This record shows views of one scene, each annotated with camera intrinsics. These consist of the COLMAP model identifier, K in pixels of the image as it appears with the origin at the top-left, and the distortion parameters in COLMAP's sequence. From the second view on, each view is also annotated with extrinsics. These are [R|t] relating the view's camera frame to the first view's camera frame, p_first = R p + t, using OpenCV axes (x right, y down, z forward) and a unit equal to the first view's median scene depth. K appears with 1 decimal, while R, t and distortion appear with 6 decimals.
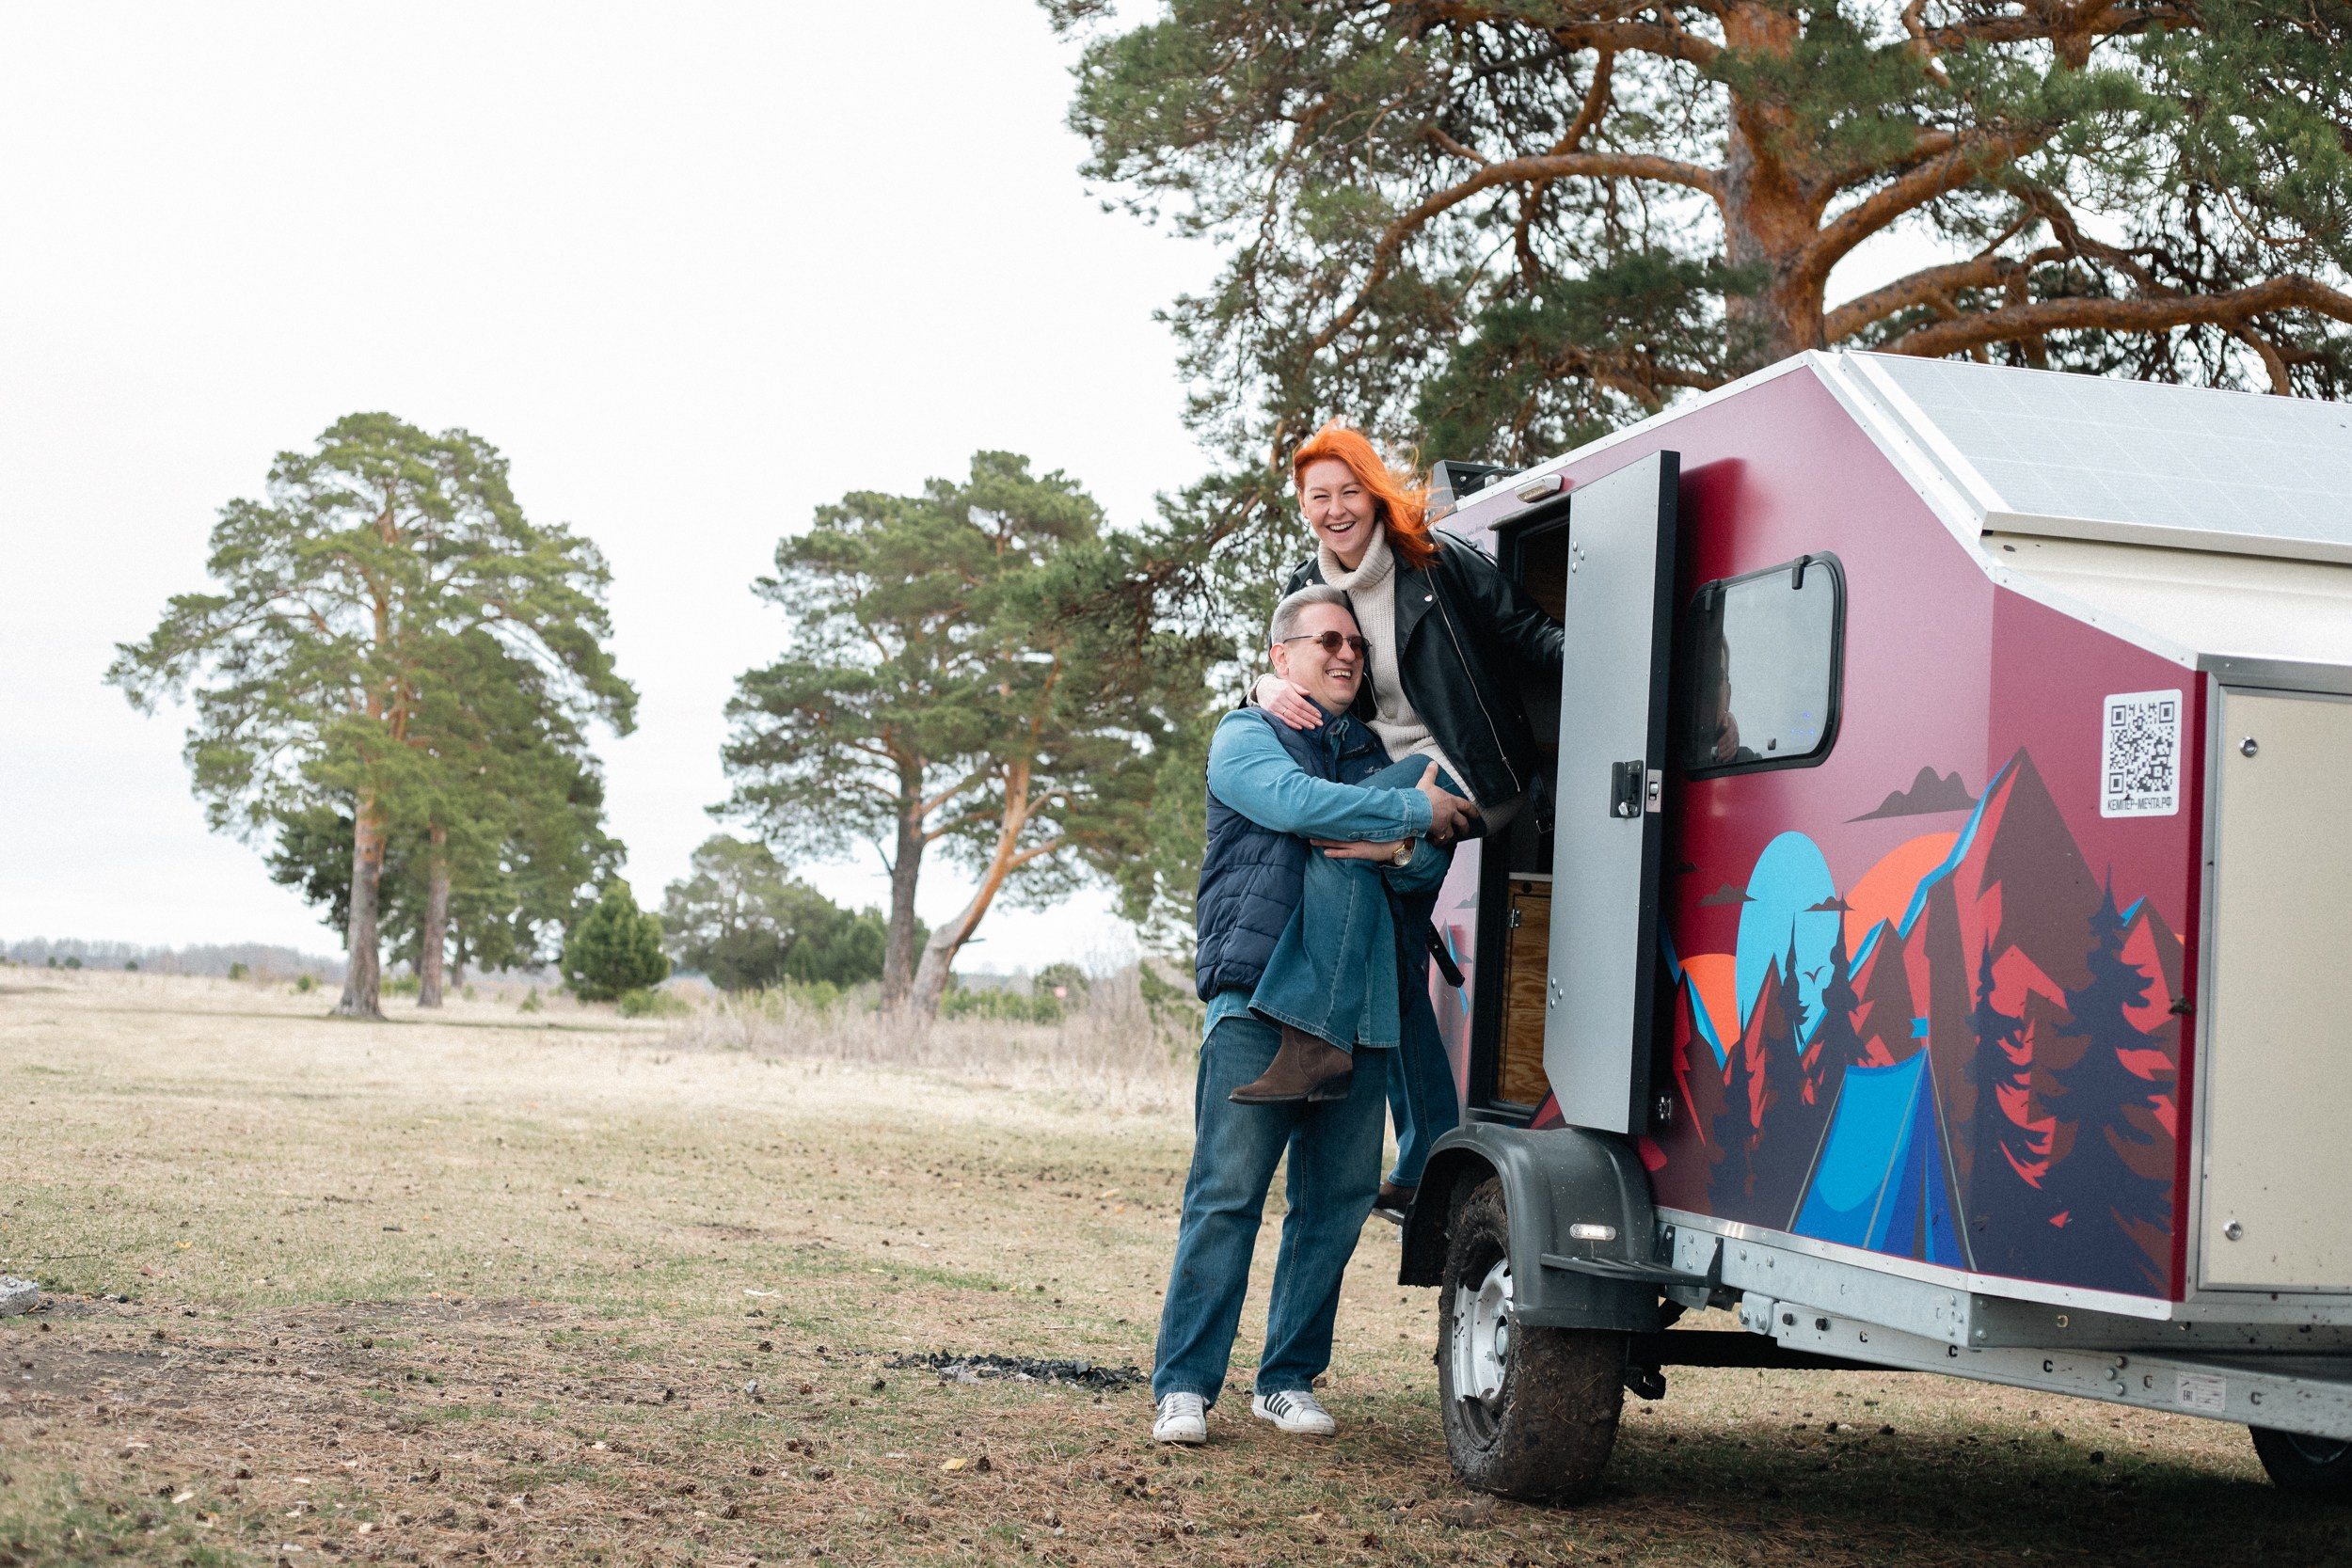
lens RADIAL K [[3397.7, 0, 1158.2], [0, 3397.7, 794.7], [0, 0, 1]] dist [-0.102557, 0.000000]
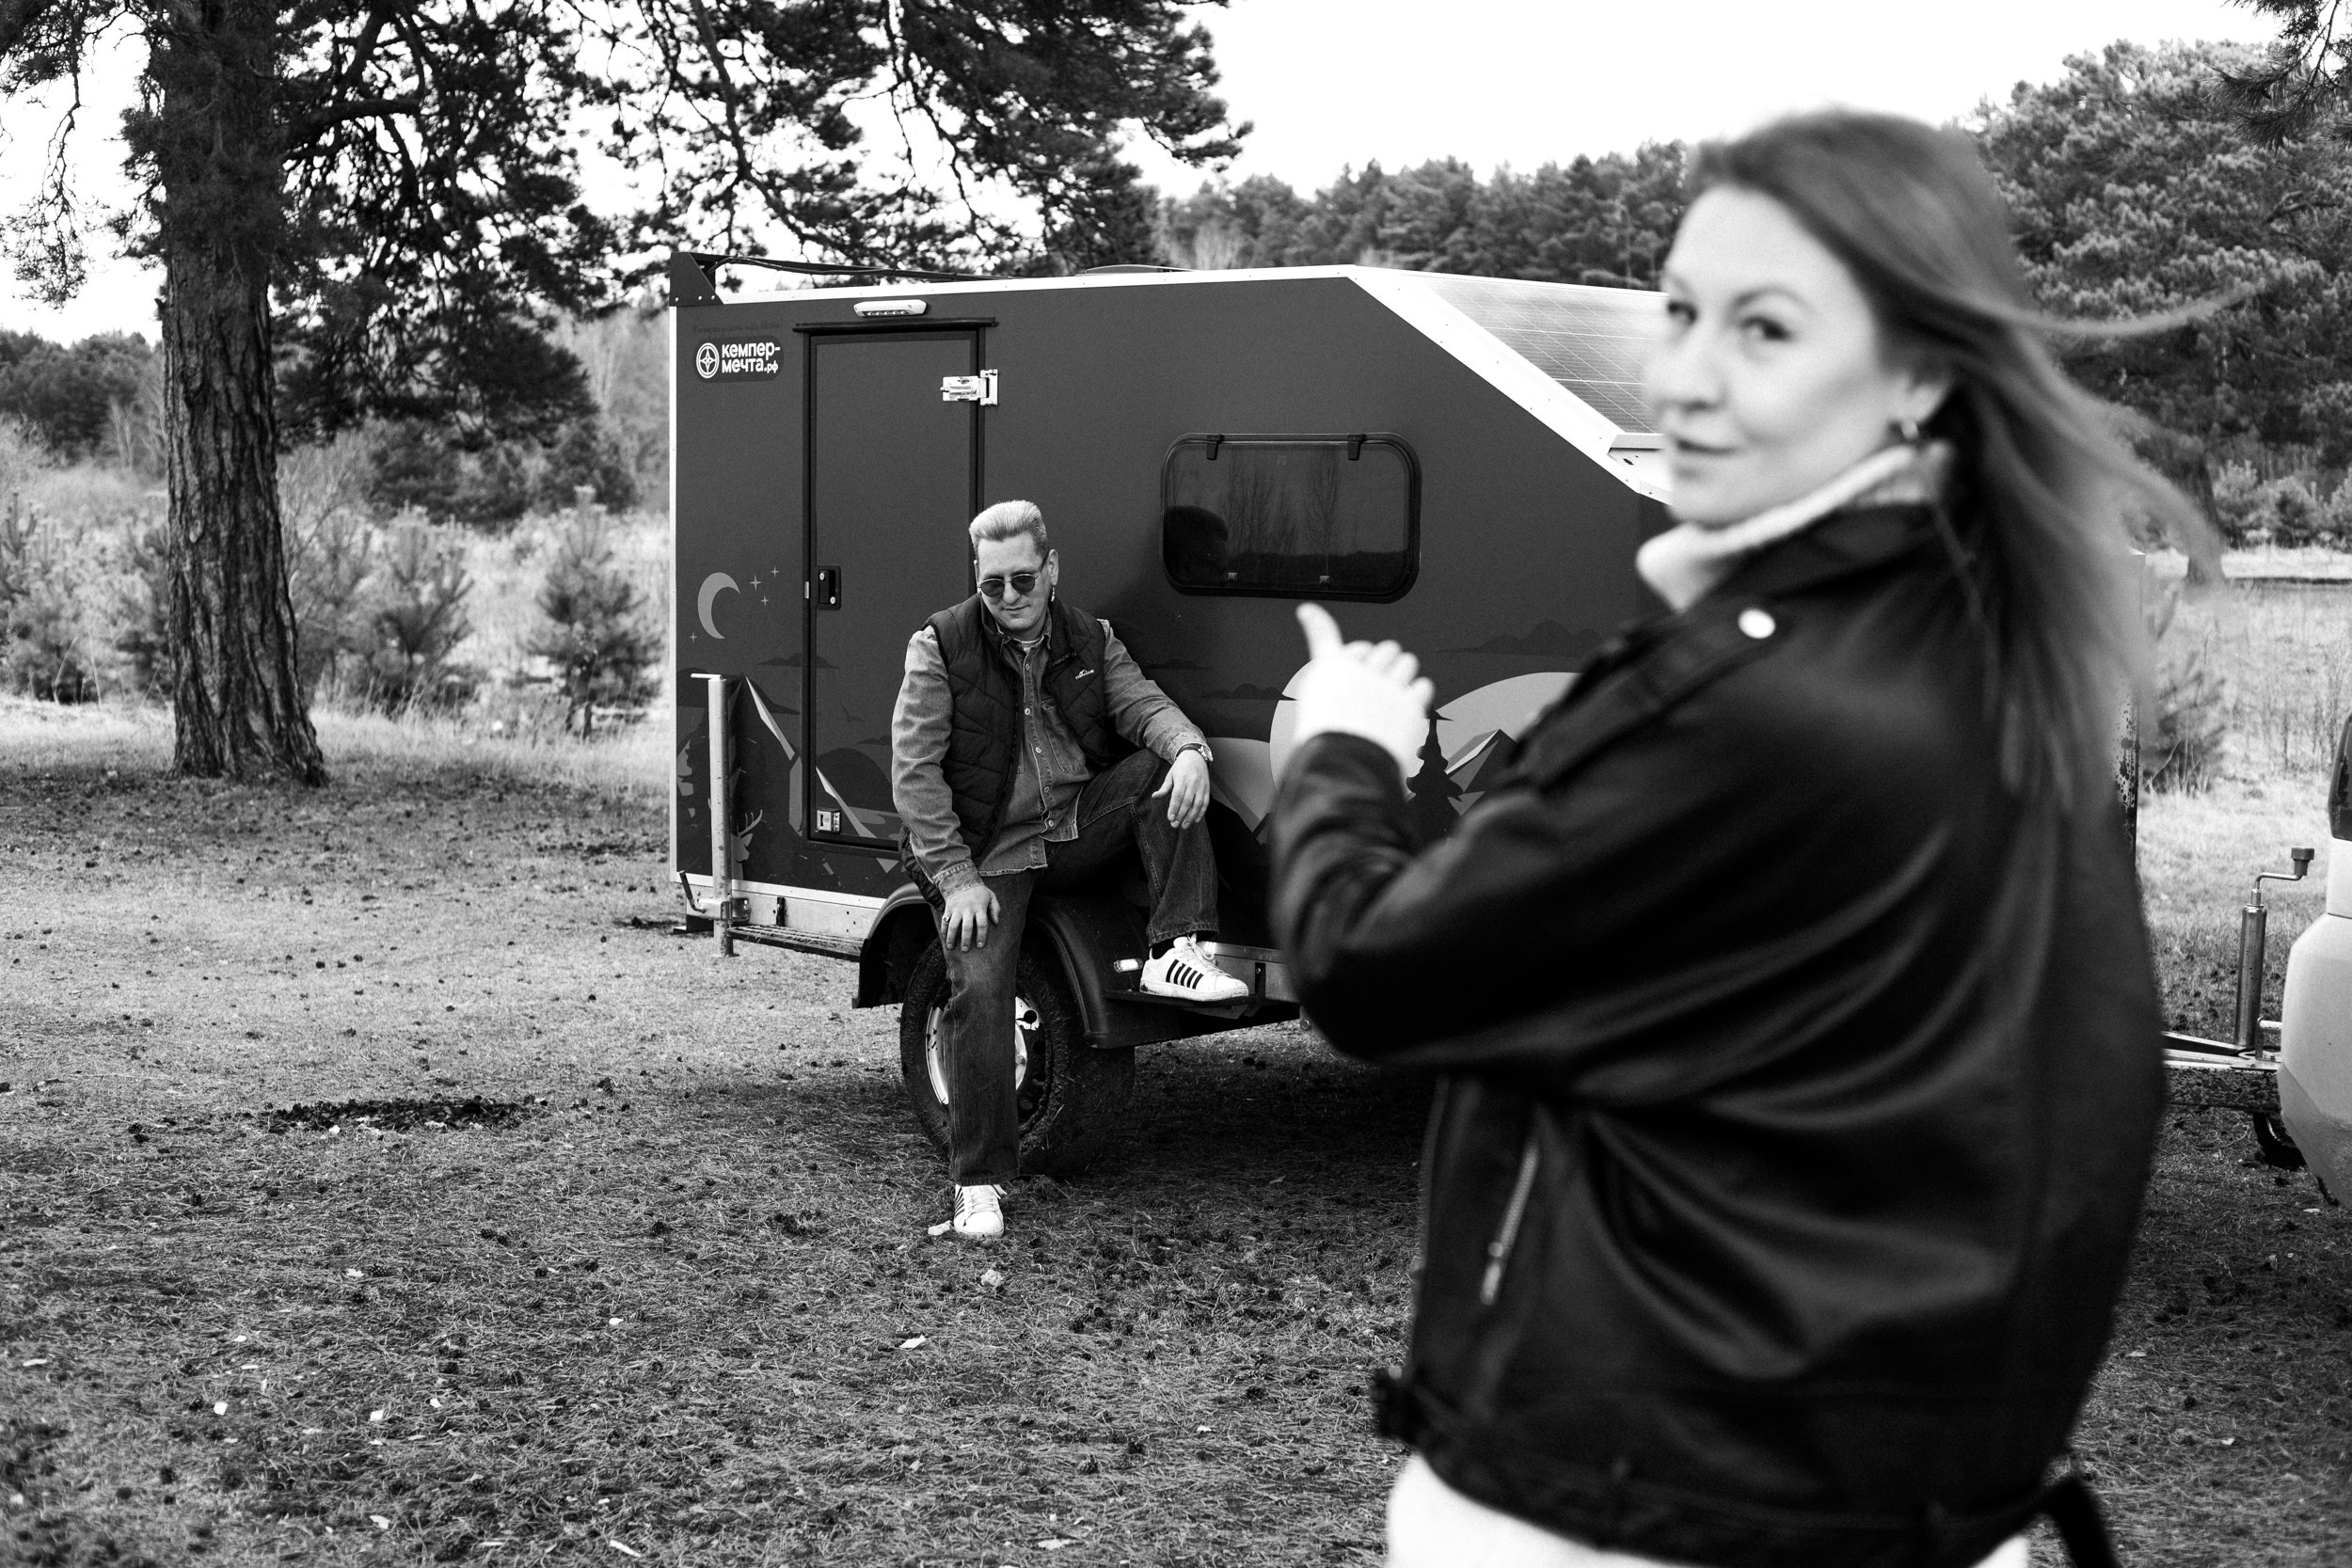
lens RADIAL K [[3397.7, 0, 1136.5], [0, 3397.7, 830.5], [0, 0, 1]] dist [-0.102557, 0.000000]
pose [[0.813706, -0.105217, 0.571674, -0.170453], [0.003012, 0.984231, 0.176861, -0.041167], [-0.581269, -0.142191, 0.801192, 0.003374]]
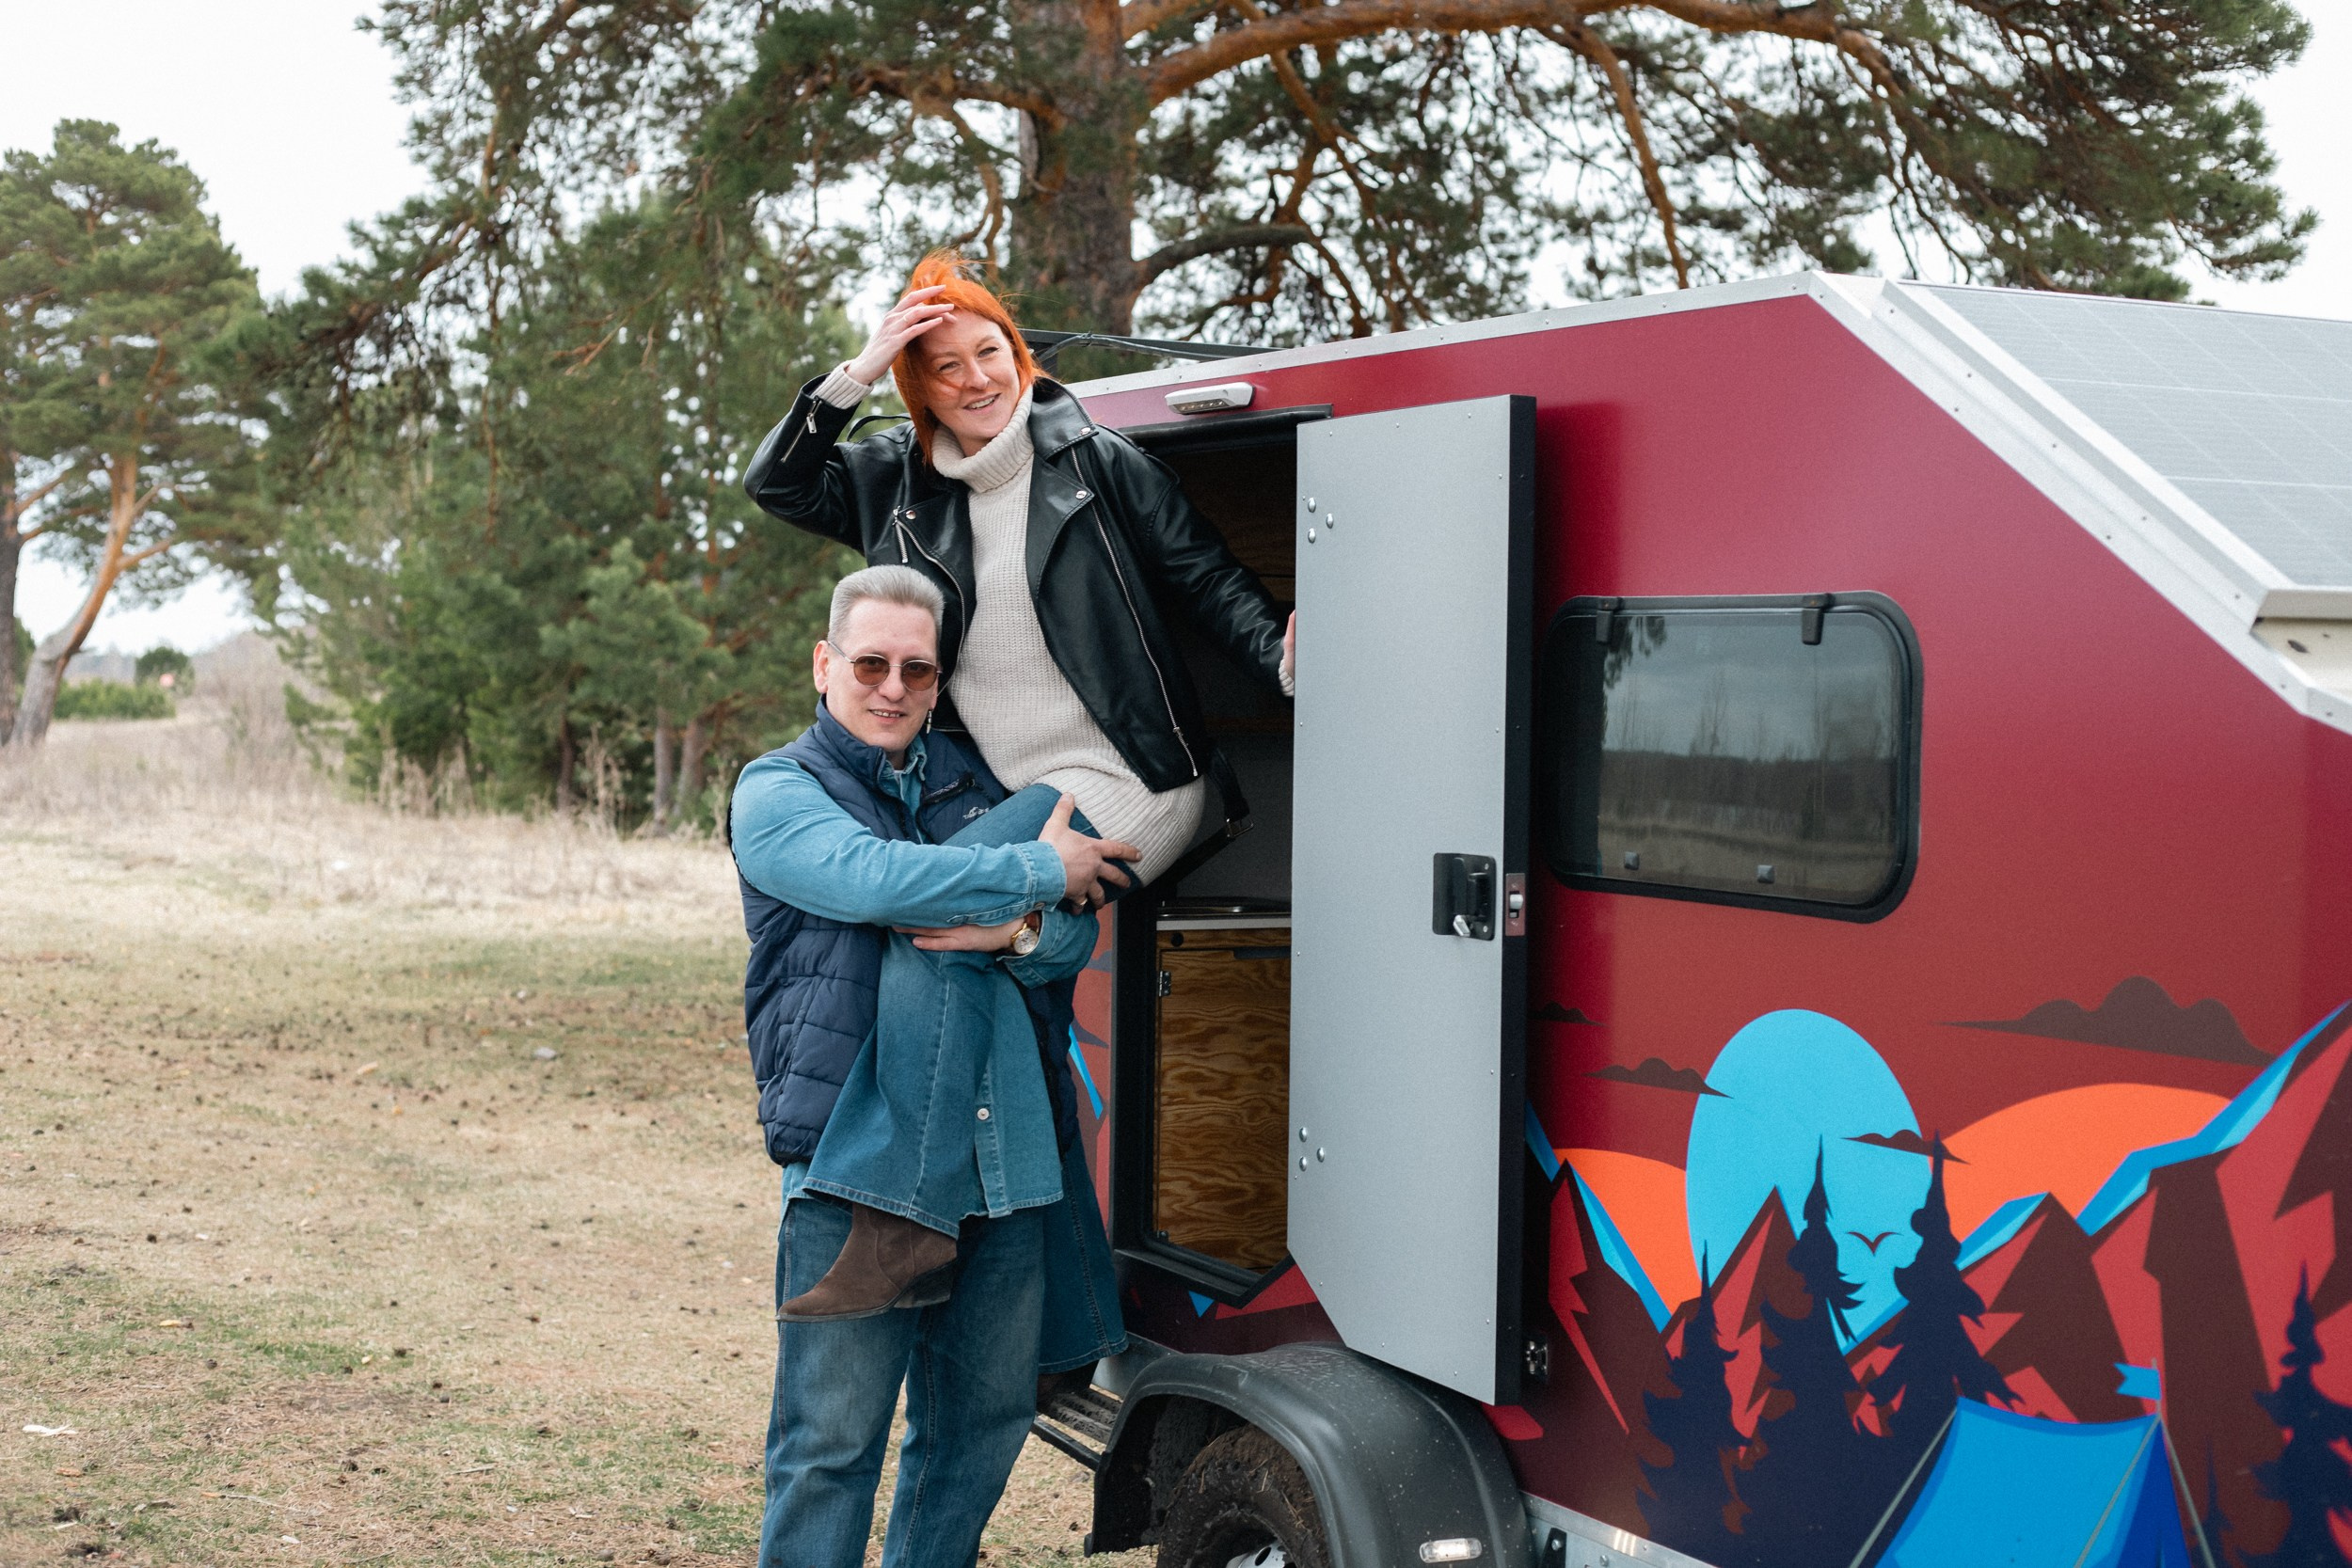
lens RADIAL K [[3397.7, 0, 1160.2], [0, 3397.7, 781.5], [0, 0, 1]] dist [-0.102557, 0.000000]
pose [[0.965026, -0.055394, 0.256236, -0.028335], [0.029504, 0.994160, 0.103805, -0.029352], [-0.260490, -0.092614, 0.961024, 0.110620]]
